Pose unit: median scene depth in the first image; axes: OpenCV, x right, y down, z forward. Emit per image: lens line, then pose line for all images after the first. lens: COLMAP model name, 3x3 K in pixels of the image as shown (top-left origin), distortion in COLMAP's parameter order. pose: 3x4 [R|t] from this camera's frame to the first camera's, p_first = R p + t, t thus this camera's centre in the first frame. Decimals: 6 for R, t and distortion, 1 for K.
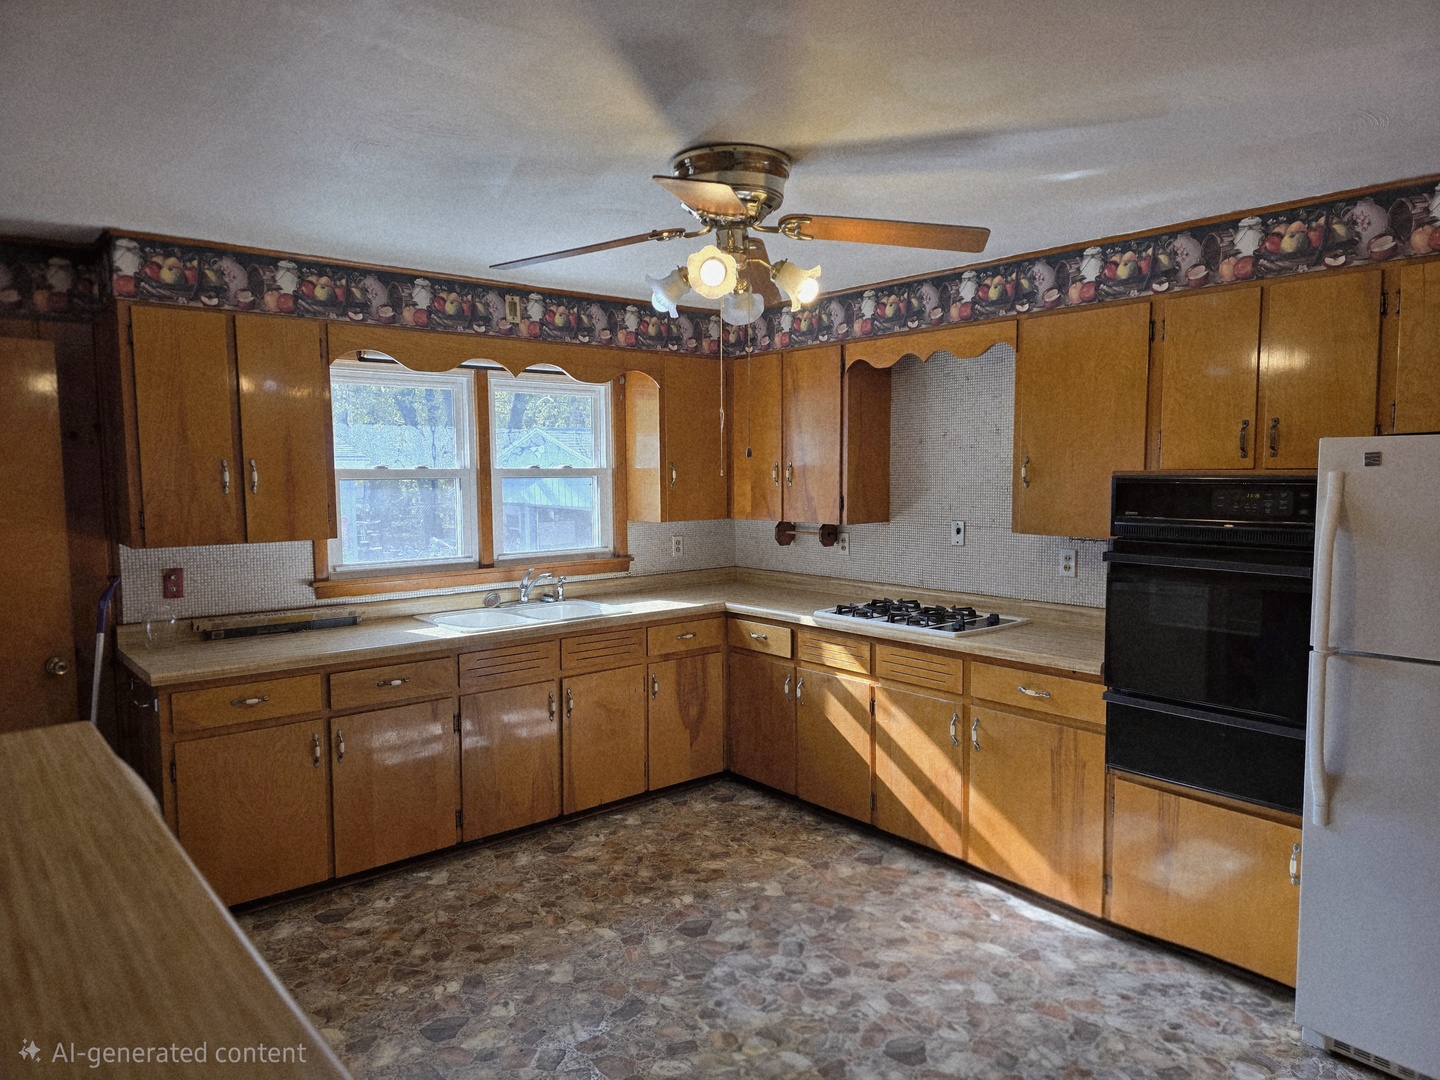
lens RADIAL K [[948.2, 0, 721.6], [0, 948.2, 547.0], [0, 0, 1]] dist [0.118362, -0.000268]
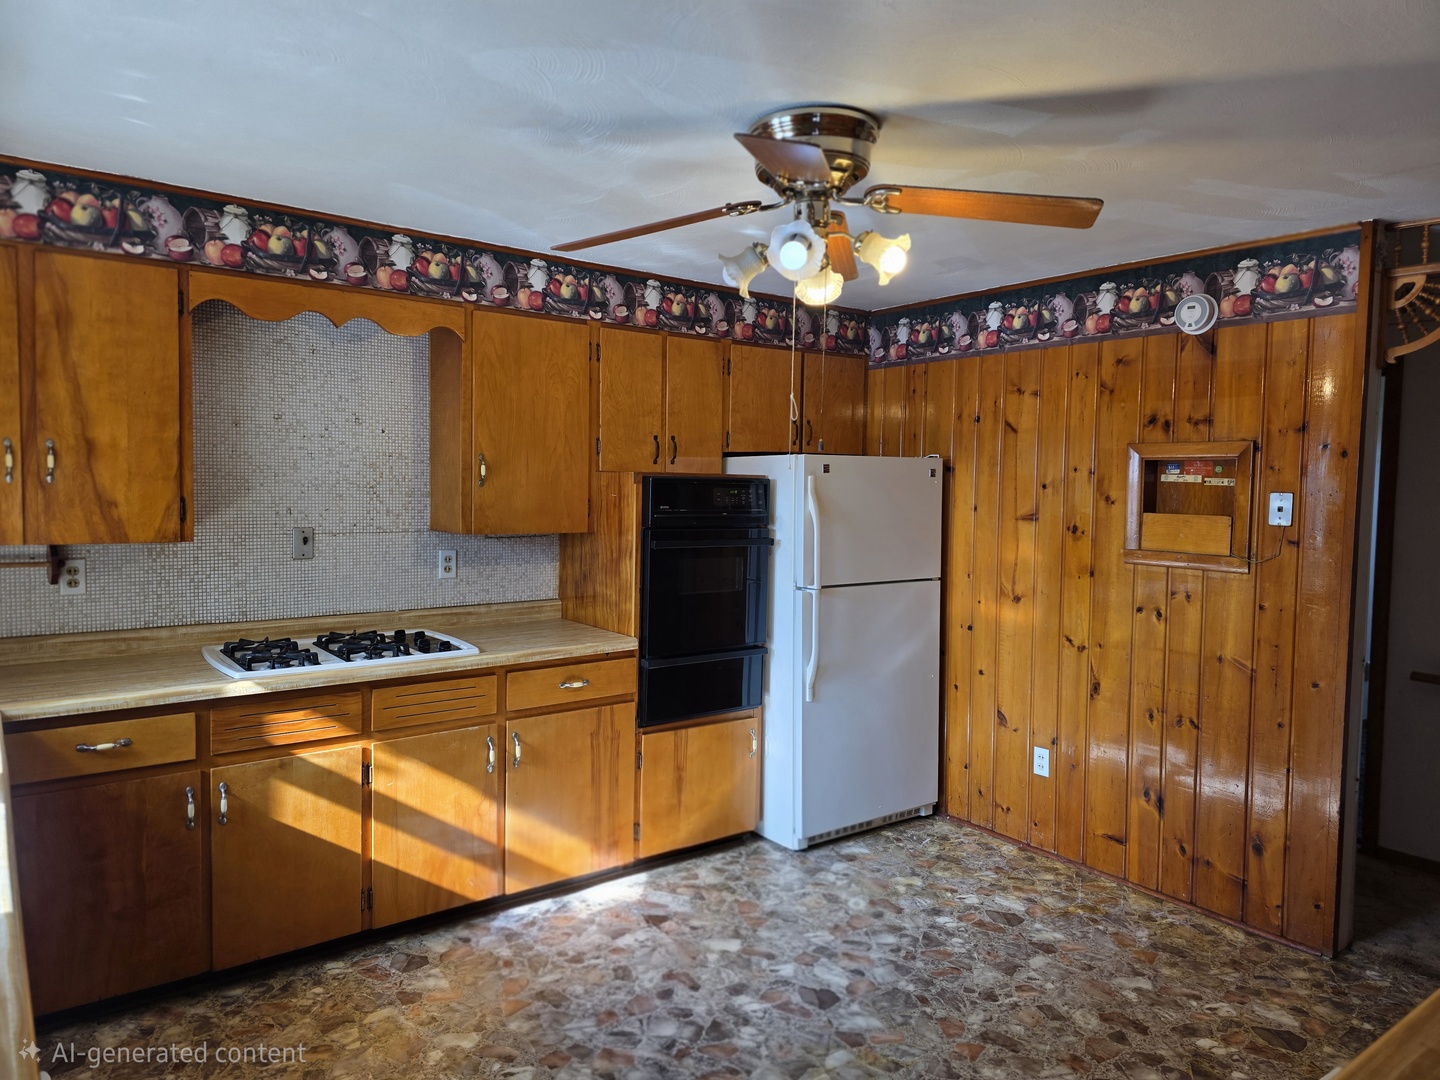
lens RADIAL K [[964.6, 0, 650.8], [0, 964.6, 534.9], [0, 0, 1]] dist [0.040952, -0.062295]
pose [[0.075828, -0.047171, 0.996005, -0.628436], [0.068455, 0.996770, 0.041996, -0.041872], [-0.994768, 0.064997, 0.078812, 0.759995]]
